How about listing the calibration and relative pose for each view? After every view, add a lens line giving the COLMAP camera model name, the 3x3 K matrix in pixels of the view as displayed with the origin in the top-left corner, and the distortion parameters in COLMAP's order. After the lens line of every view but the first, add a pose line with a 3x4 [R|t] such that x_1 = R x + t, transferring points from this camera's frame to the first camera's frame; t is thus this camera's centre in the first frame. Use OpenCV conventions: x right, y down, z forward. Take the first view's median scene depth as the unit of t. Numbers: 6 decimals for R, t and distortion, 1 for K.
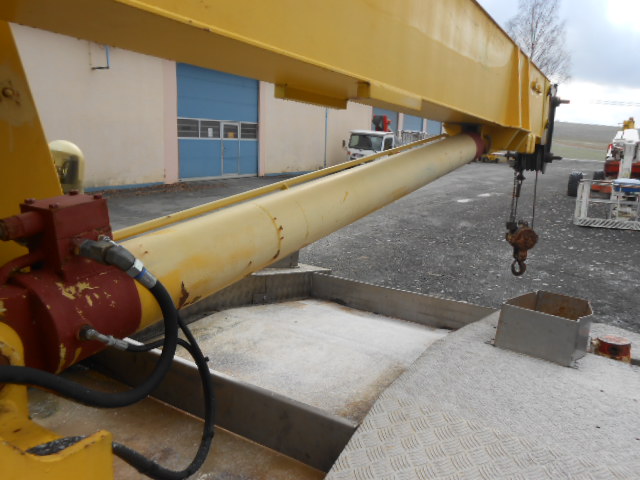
lens RADIAL K [[498.8, 0, 322.5], [0, 498.8, 236.1], [0, 0, 1]] dist [-0.026023, 0.042997]
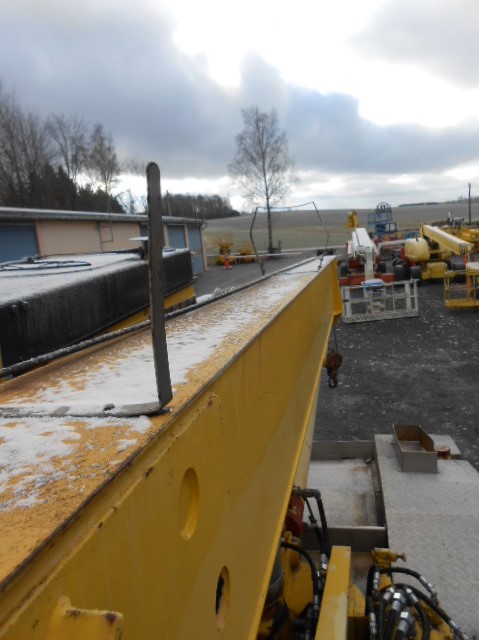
lens RADIAL K [[498.8, 0, 245.1], [0, 498.8, 322.6], [0, 0, 1]] dist [-0.026023, 0.042997]
pose [[0.933331, -0.186462, 0.306797, -0.102320], [0.197277, 0.980338, -0.004331, -0.066314], [-0.299958, 0.064567, 0.951765, -0.106699]]
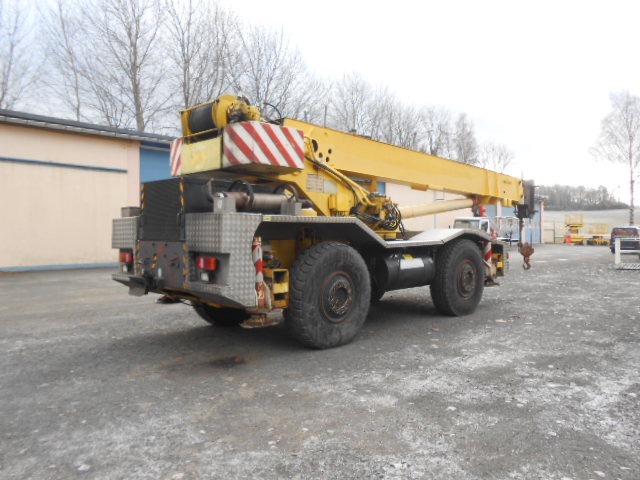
lens RADIAL K [[498.8, 0, 321.9], [0, 498.8, 240.3], [0, 0, 1]] dist [-0.026023, 0.042997]
pose [[0.972792, -0.042542, -0.227741, 0.021002], [-0.001841, 0.981547, -0.191214, 0.172701], [0.231673, 0.186431, 0.954762, -0.571857]]
